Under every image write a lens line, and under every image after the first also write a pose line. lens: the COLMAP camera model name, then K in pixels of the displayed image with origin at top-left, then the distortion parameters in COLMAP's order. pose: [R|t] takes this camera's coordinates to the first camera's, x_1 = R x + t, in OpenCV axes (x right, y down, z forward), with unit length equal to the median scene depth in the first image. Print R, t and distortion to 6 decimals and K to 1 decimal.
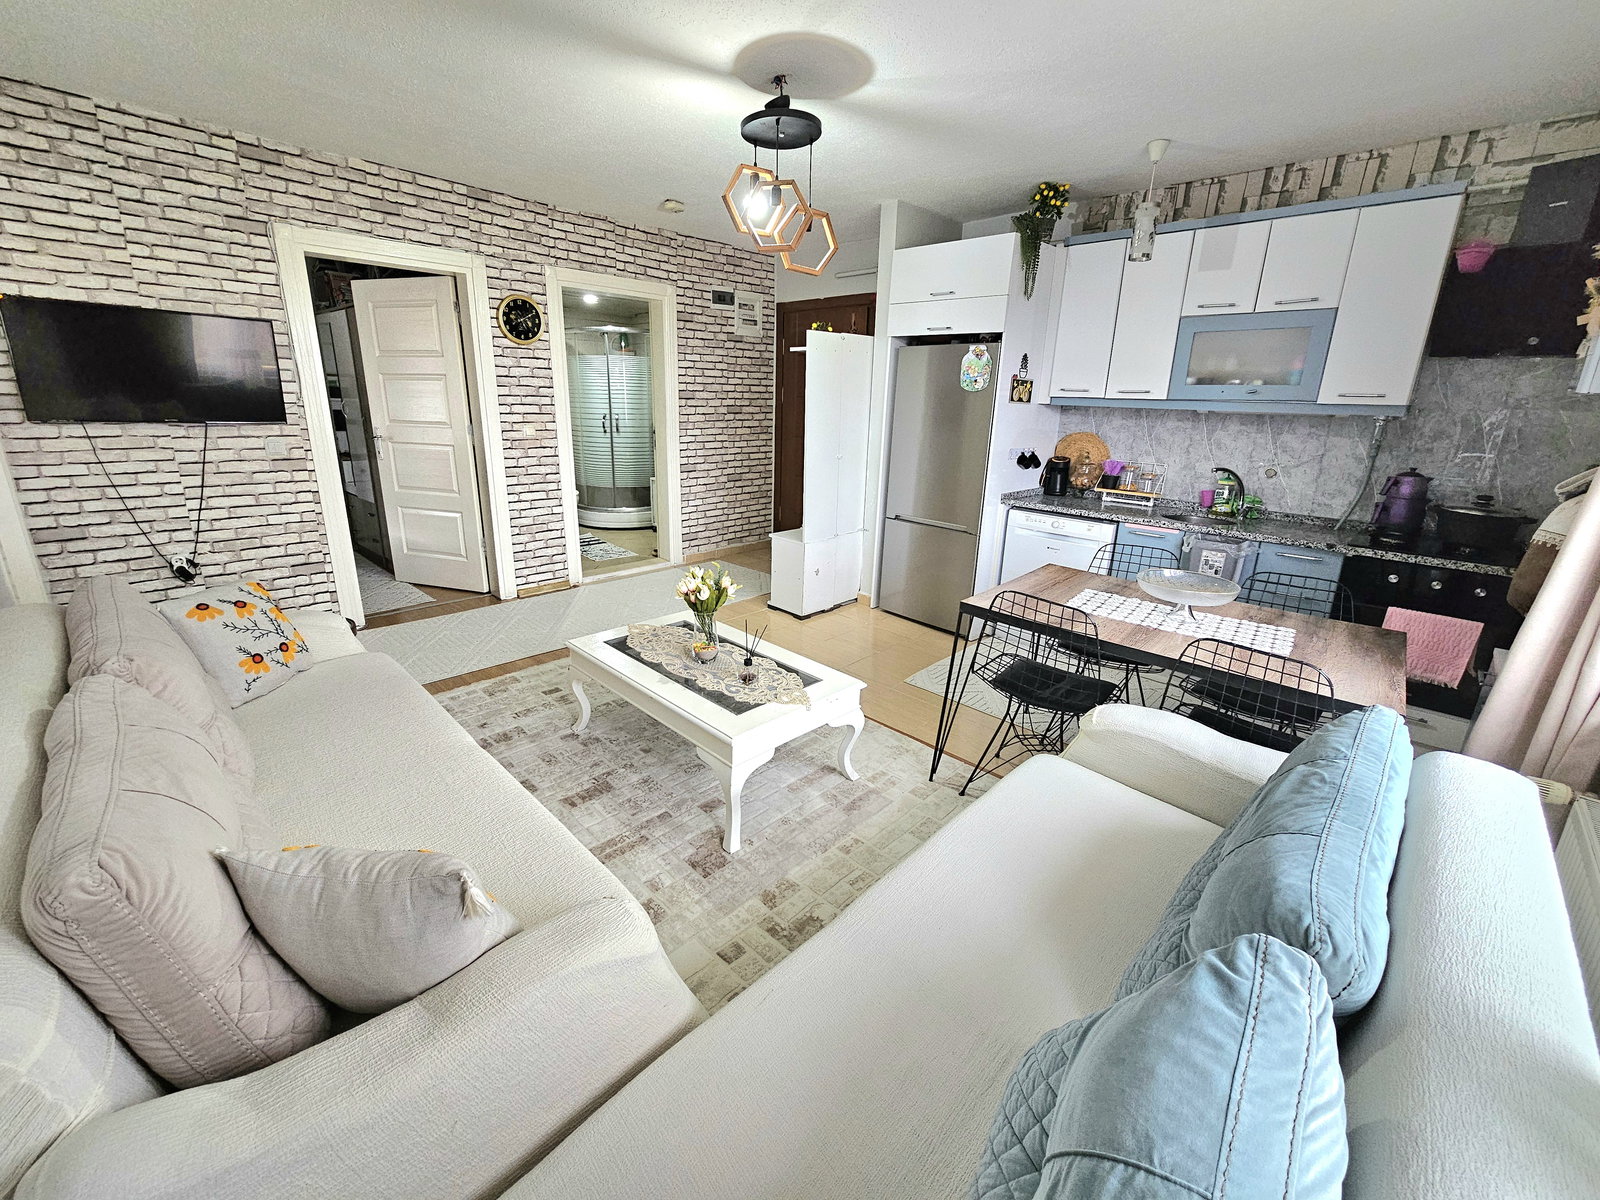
lens RADIAL K [[652.0, 0, 800.0], [0, 652.0, 582.4], [0, 0, 1]] dist [-0.002478, 0.001322]
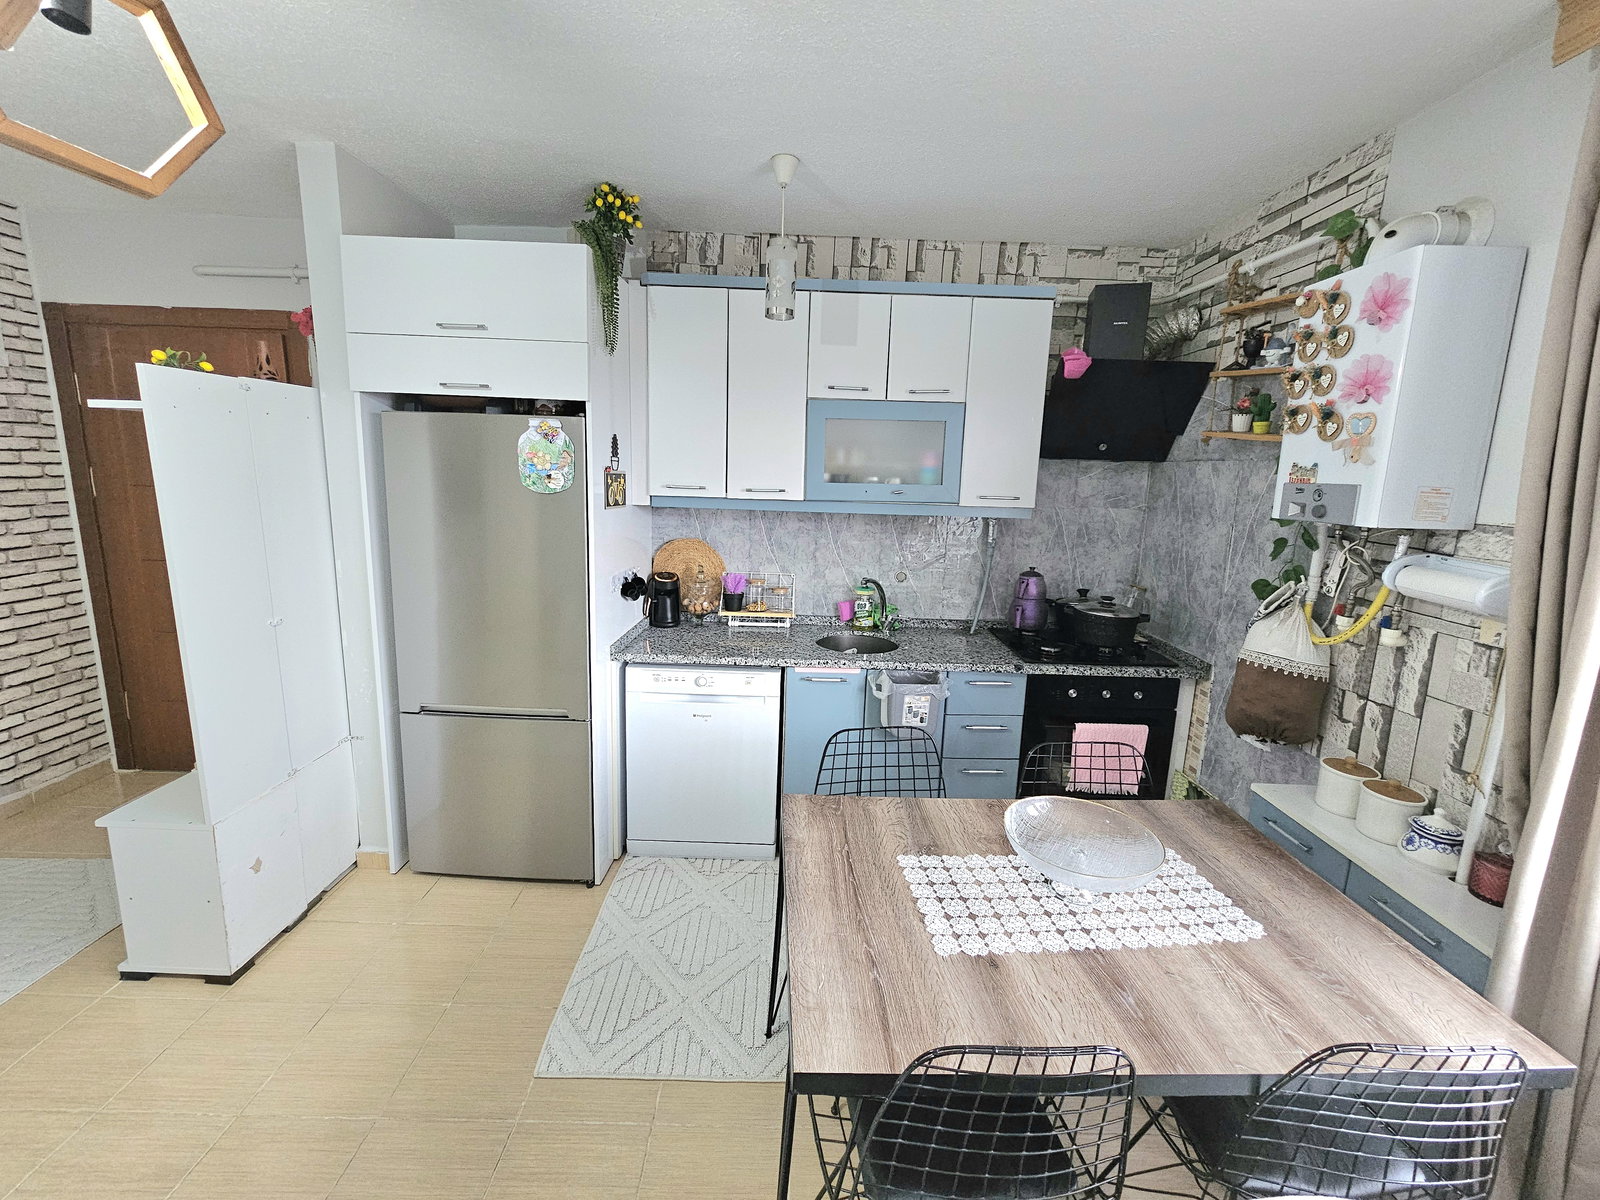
lens RADIAL K [[652.0, 0, 798.7], [0, 652.0, 583.2], [0, 0, 1]] dist [-0.002478, 0.001322]
pose [[0.711032, -0.126452, 0.691696, 0.005499], [0.182054, 0.983261, -0.007389, -0.155104], [-0.679183, 0.131179, 0.722151, 0.394906]]
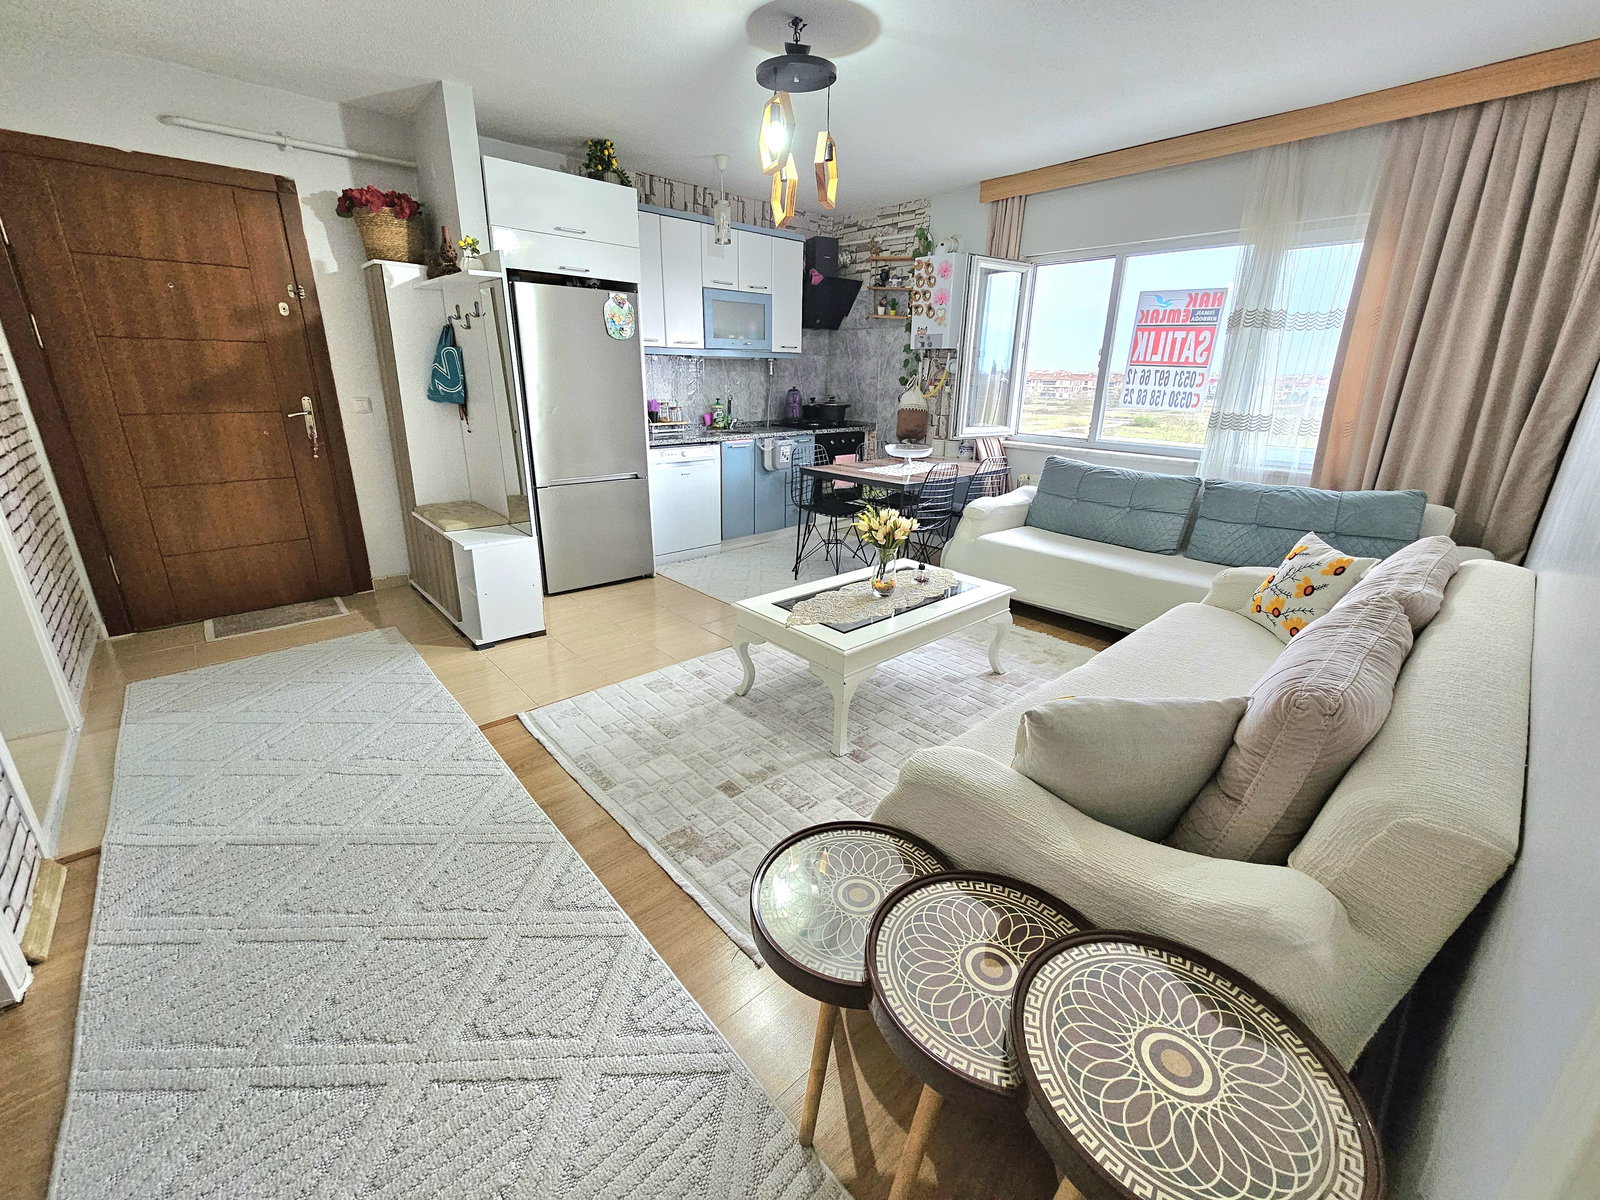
lens RADIAL K [[652.0, 0, 799.1], [0, 652.0, 581.0], [0, 0, 1]] dist [-0.002478, 0.001322]
pose [[0.053062, -0.331997, 0.941787, -0.757101], [0.261421, 0.914842, 0.307770, -0.176430], [-0.963765, 0.229872, 0.135334, 0.638667]]
